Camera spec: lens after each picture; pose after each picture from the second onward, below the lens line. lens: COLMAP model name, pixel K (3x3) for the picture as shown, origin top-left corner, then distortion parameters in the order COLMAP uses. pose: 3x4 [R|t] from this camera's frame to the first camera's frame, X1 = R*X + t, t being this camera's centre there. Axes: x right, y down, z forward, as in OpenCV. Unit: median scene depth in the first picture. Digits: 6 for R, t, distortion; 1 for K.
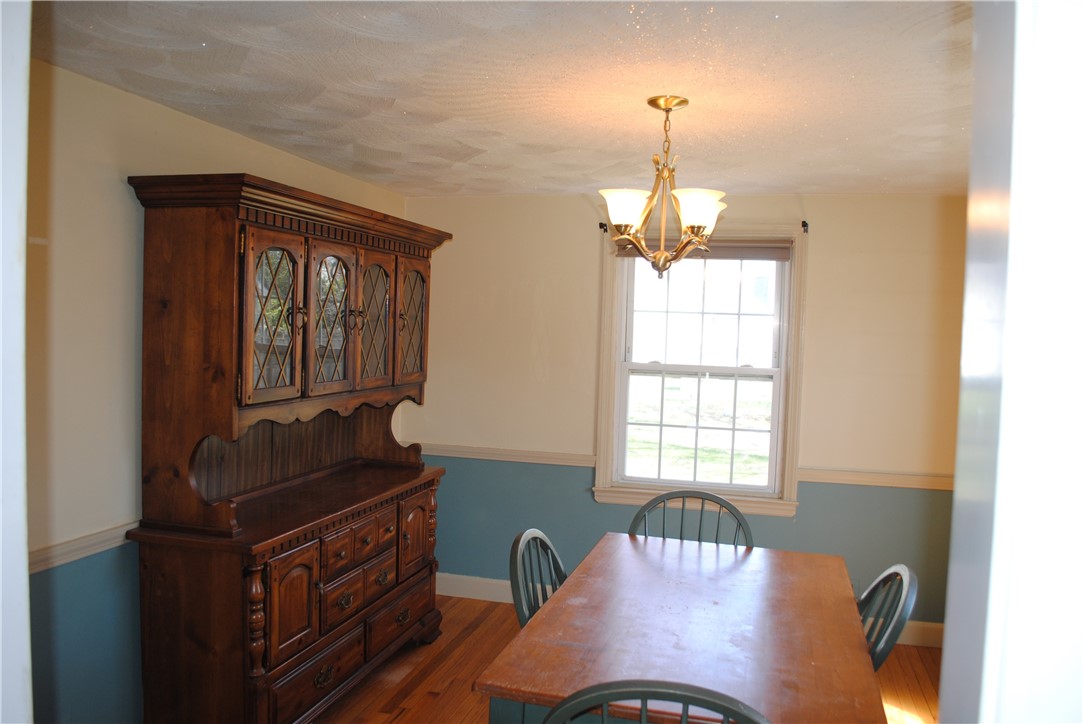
lens RADIAL K [[863.5, 0, 550.1], [0, 863.5, 367.3], [0, 0, 1]] dist [-0.060930, -0.000543]
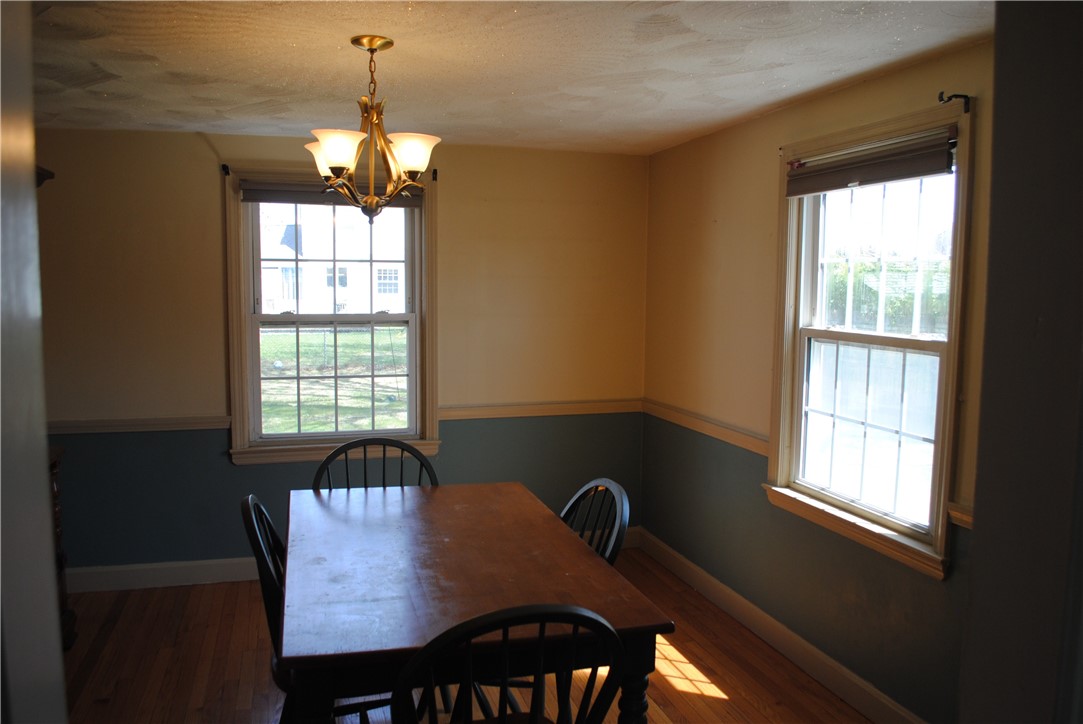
lens RADIAL K [[863.5, 0, 548.7], [0, 863.5, 364.1], [0, 0, 1]] dist [-0.060930, -0.000543]
pose [[0.862312, -0.073445, 0.501022, -0.150412], [0.045335, 0.996650, 0.068073, -0.001174], [-0.504343, -0.035986, 0.862753, 0.036565]]
